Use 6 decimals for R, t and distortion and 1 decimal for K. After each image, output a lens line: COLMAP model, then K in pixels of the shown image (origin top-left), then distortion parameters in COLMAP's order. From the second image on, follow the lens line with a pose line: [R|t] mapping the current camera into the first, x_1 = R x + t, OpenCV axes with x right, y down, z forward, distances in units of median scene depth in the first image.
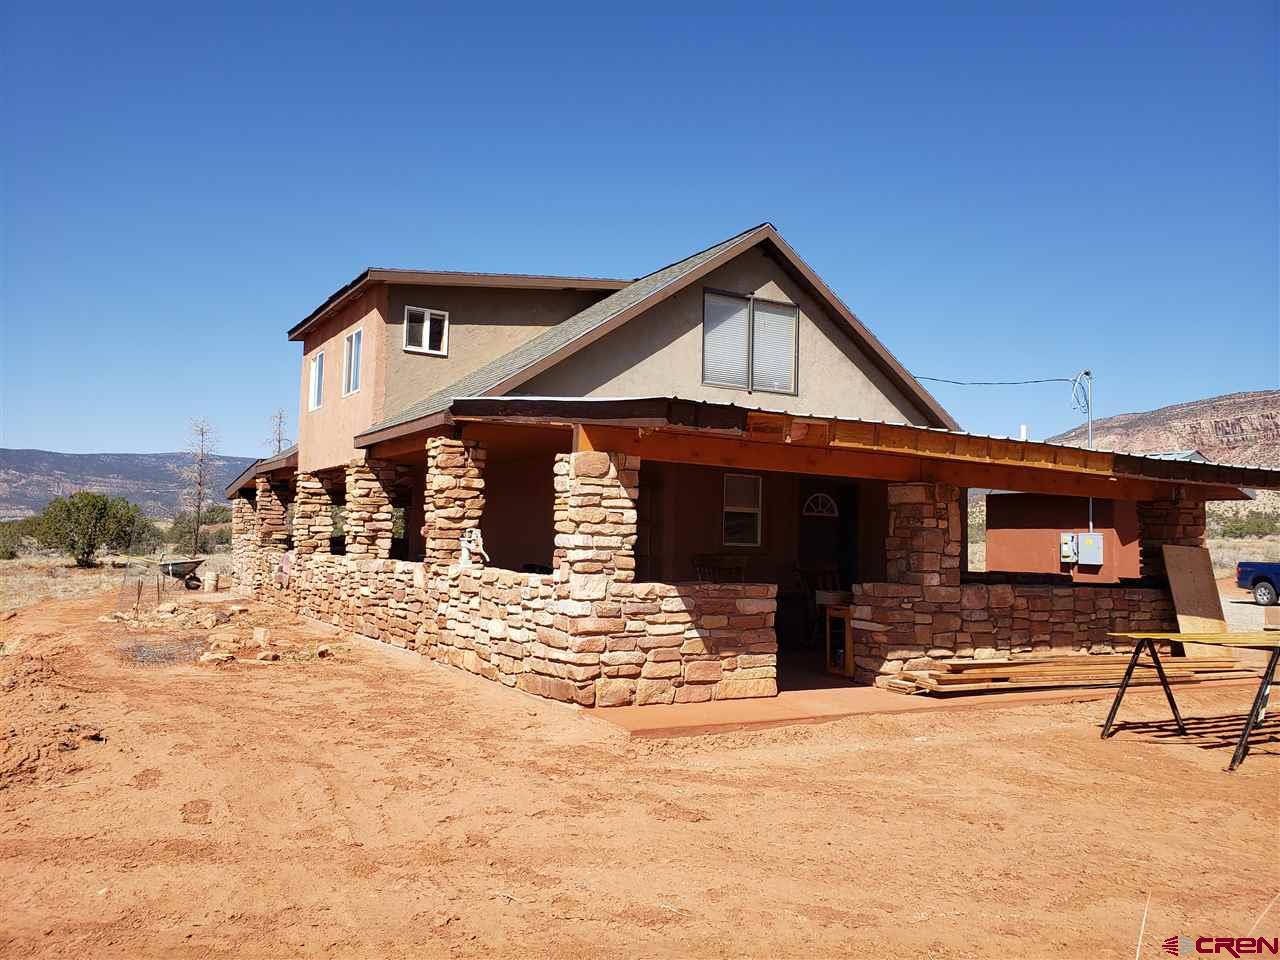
lens RADIAL K [[1032.2, 0, 639.5], [0, 1032.2, 476.5], [0, 0, 1]] dist [0.013810, 0.034291]
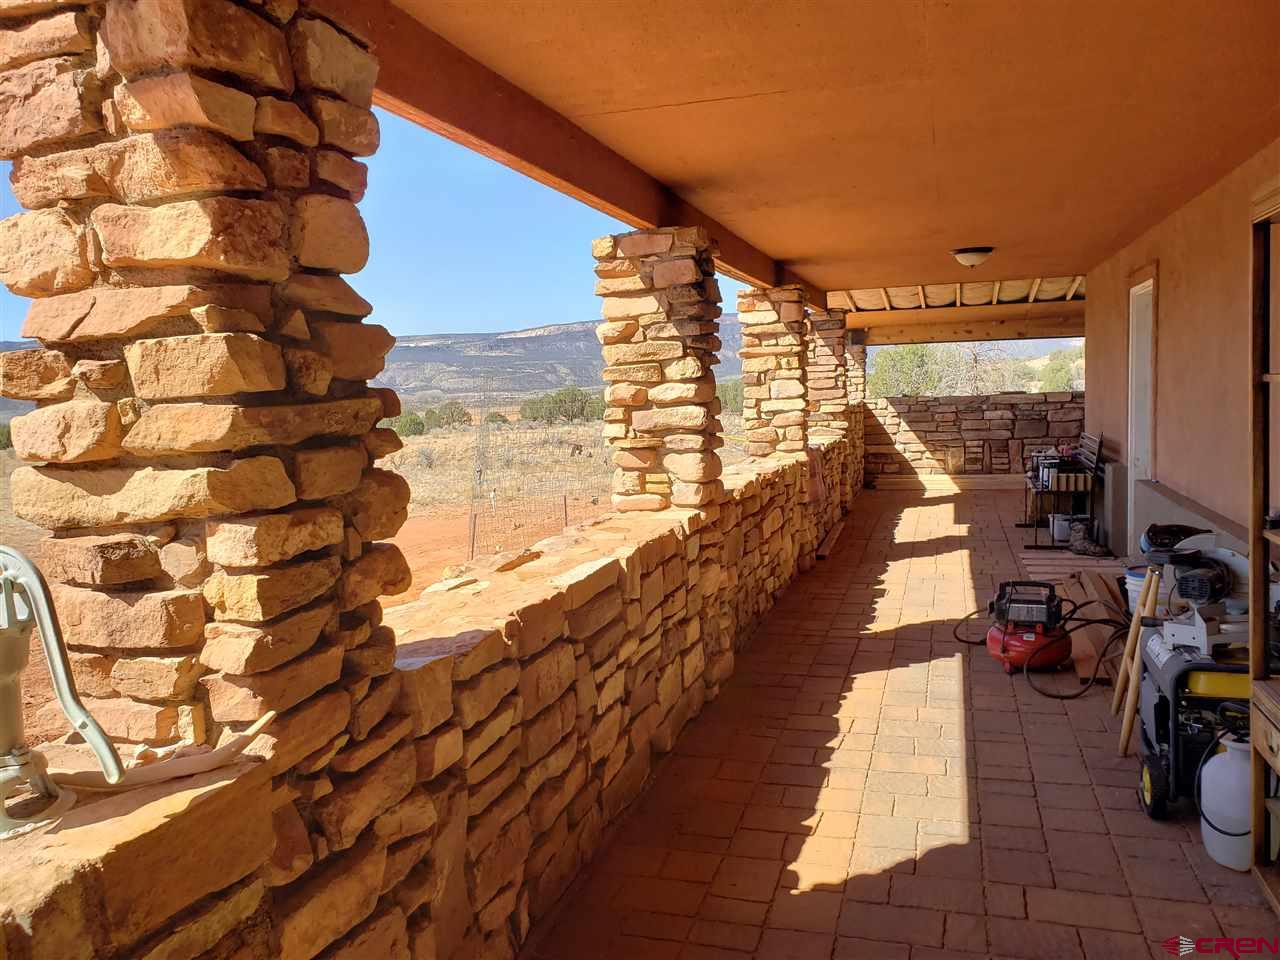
lens RADIAL K [[1032.2, 0, 639.5], [0, 1032.2, 476.5], [0, 0, 1]] dist [0.013810, 0.034291]
pose [[0.691453, 0.011945, -0.722322, 0.002666], [0.102768, 0.988068, 0.114716, 0.025340], [0.715074, -0.153553, 0.681976, 0.743946]]
